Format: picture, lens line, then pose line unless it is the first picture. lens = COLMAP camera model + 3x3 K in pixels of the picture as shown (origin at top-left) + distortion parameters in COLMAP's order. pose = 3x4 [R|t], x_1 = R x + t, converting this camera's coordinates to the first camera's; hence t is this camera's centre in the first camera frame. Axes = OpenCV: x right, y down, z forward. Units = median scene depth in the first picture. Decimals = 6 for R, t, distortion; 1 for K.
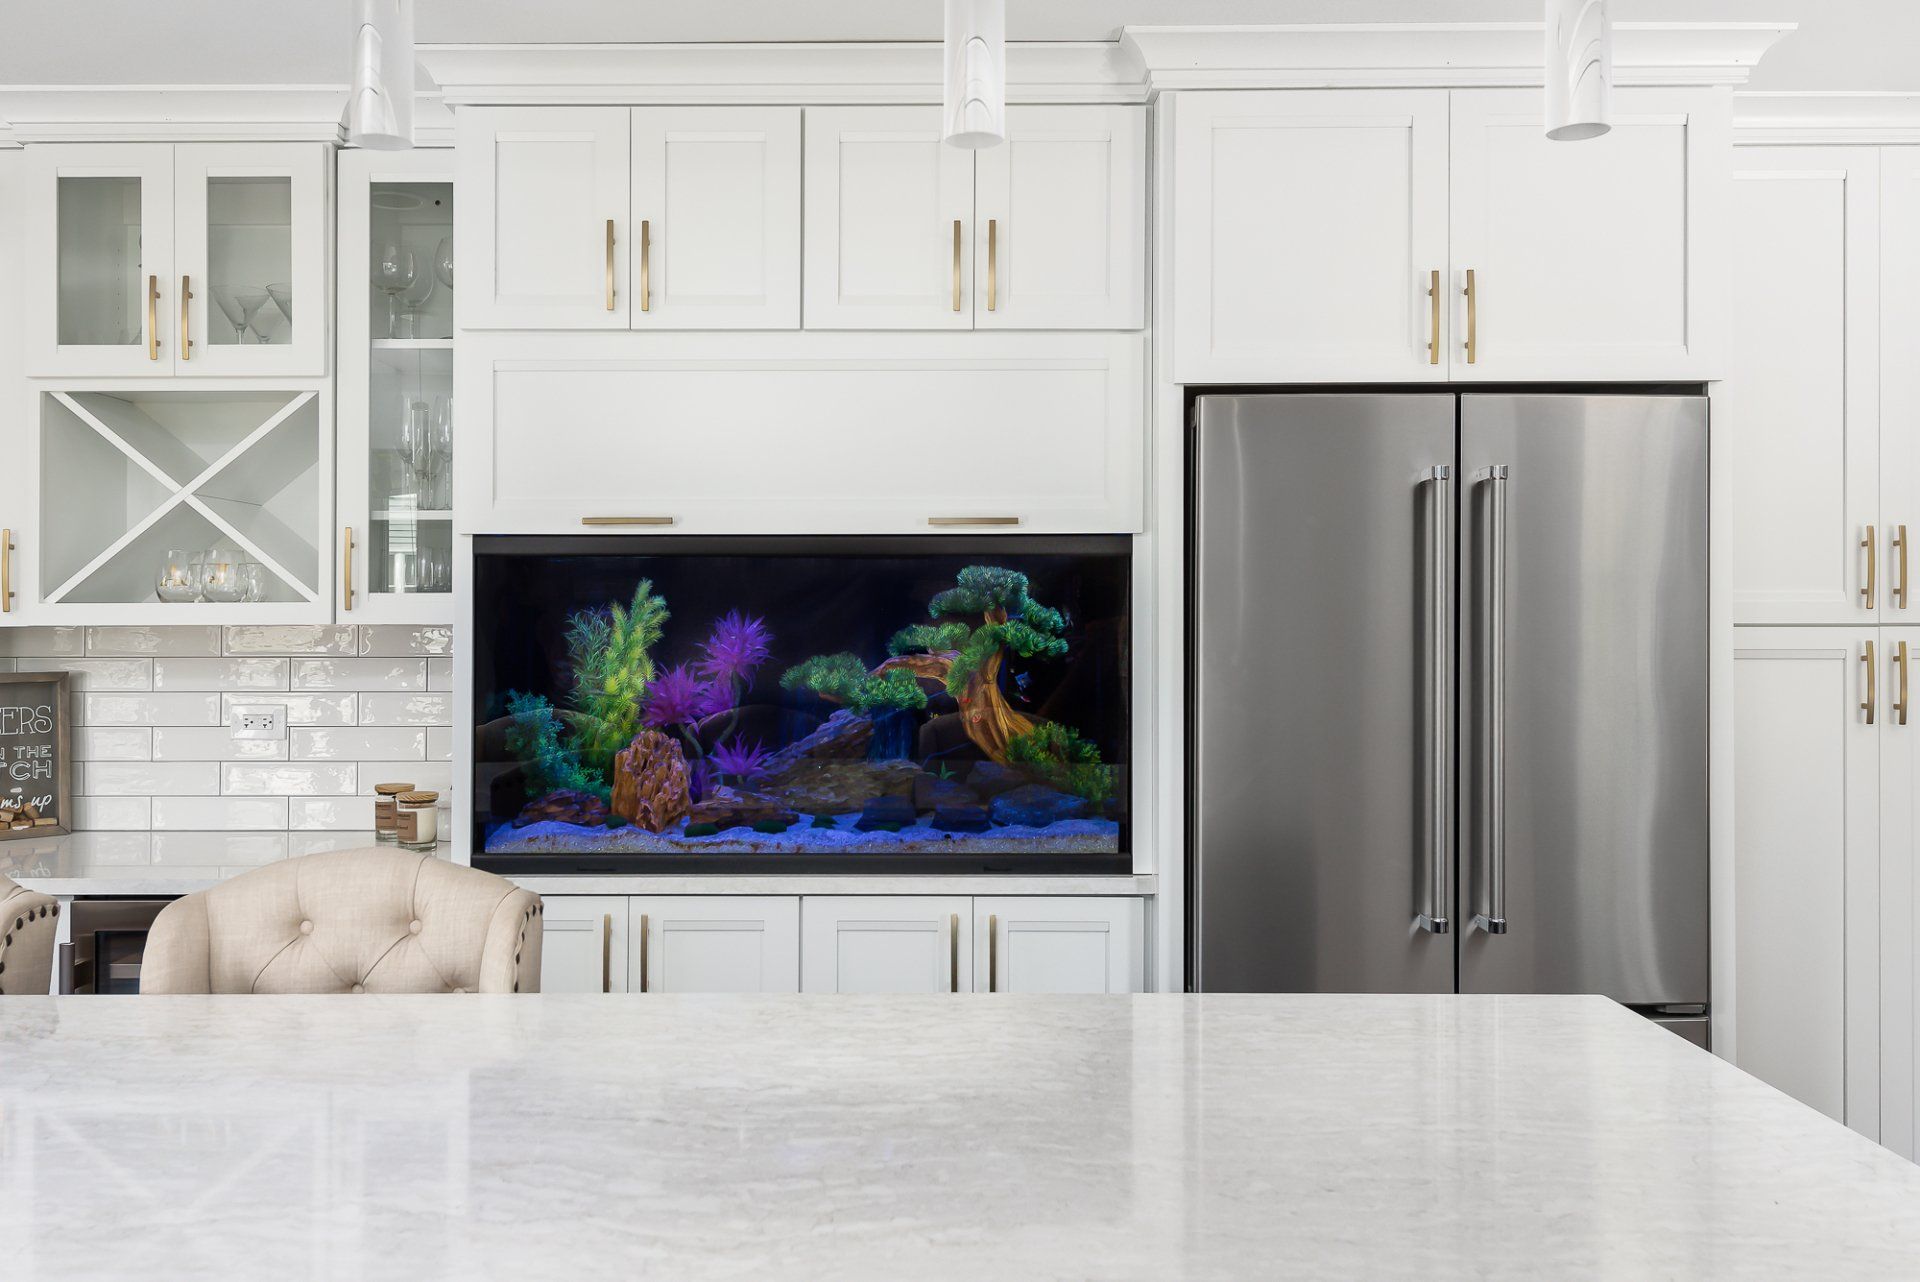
lens RADIAL K [[1654.2, 0, 995.0], [0, 1654.2, 611.0], [0, 0, 1]] dist [0.017628, -0.007115]
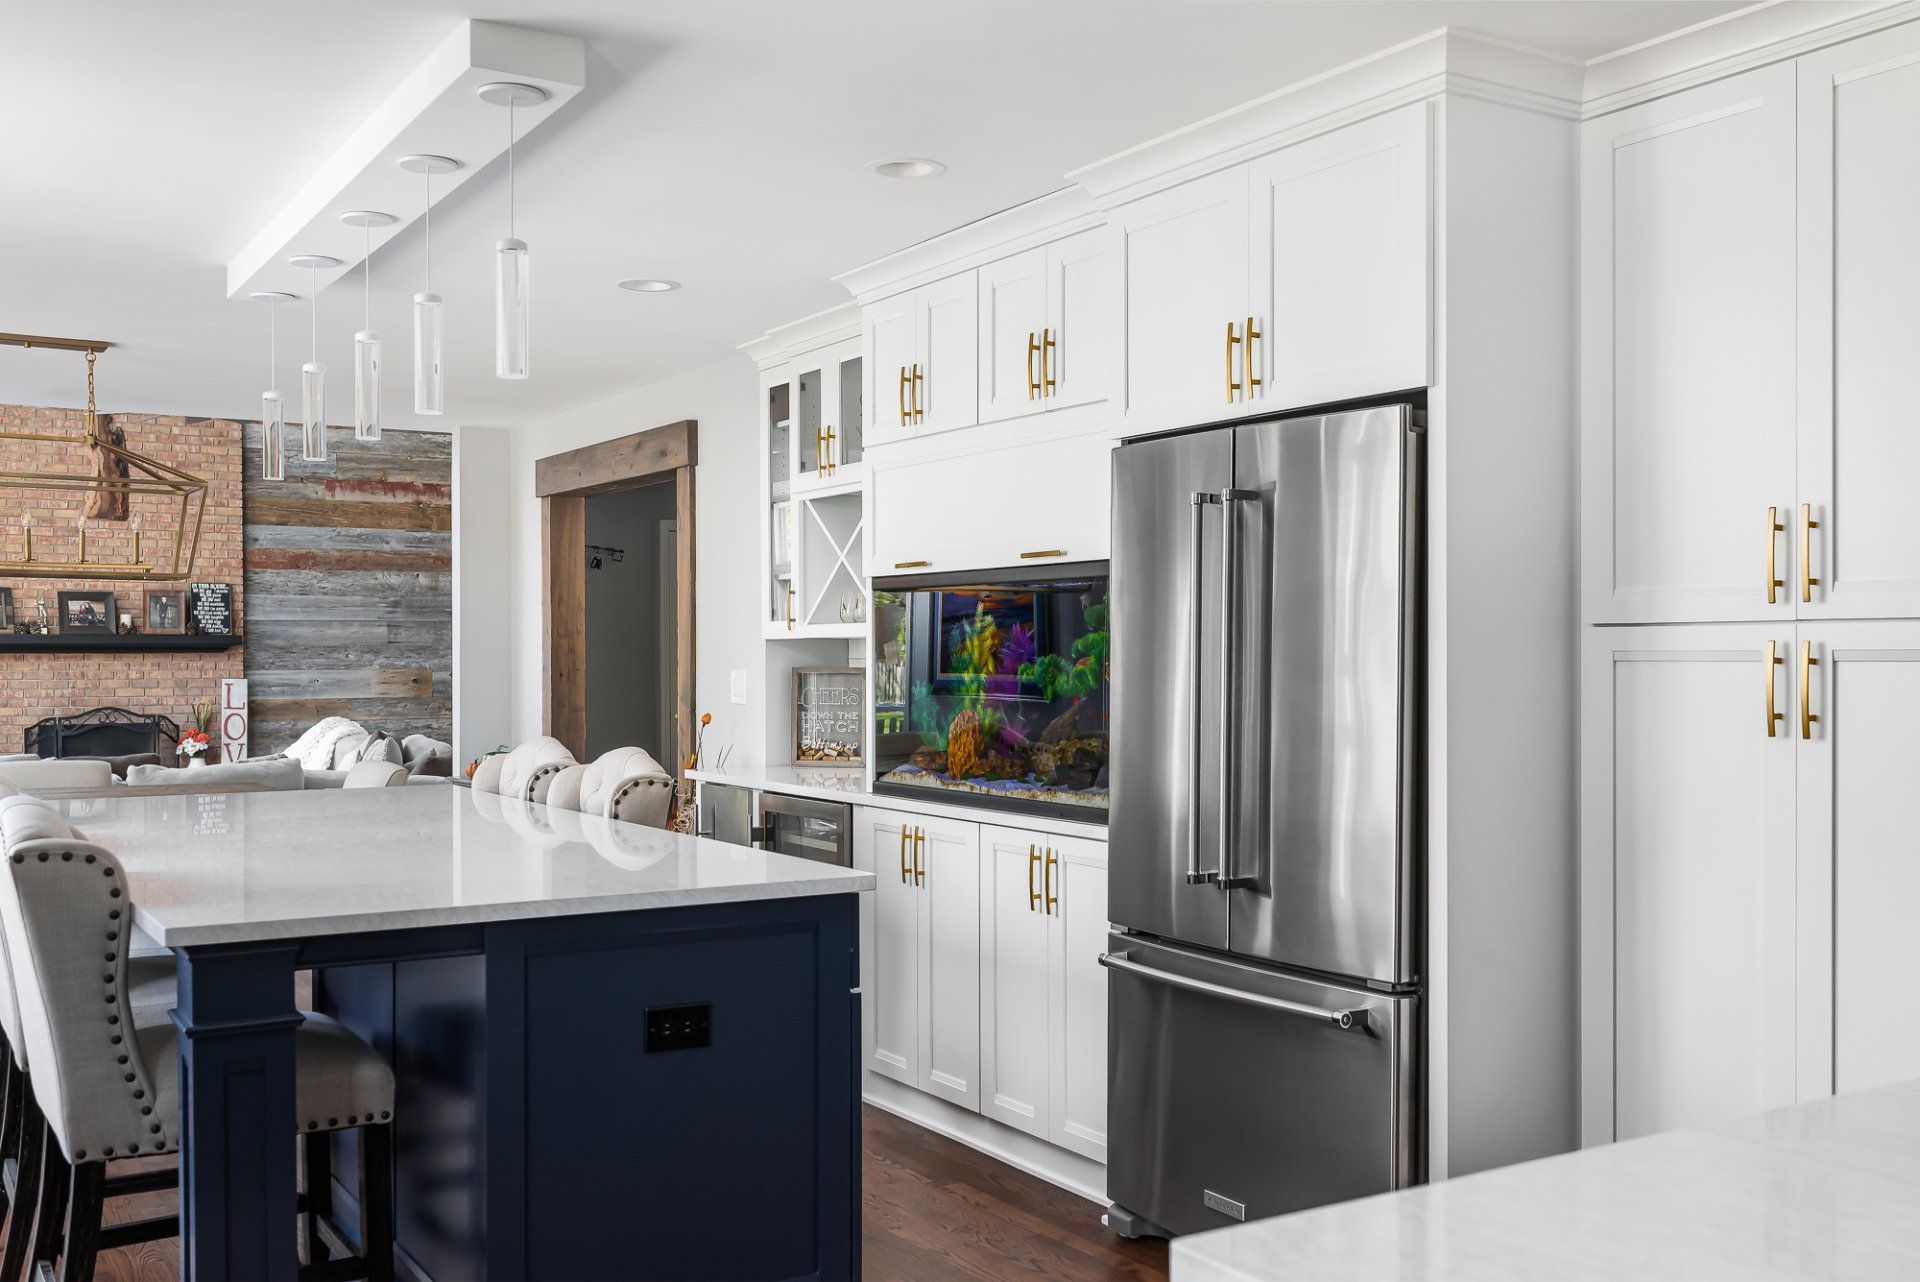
lens RADIAL K [[1907.6, 0, 932.3], [0, 1907.6, 627.9], [0, 0, 1]] dist [-0.006430, 0.000000]
pose [[0.505069, -0.011146, -0.863007, 1.183952], [0.009289, 0.999929, -0.007478, 0.014409], [0.863029, -0.004240, 0.505137, 0.132493]]
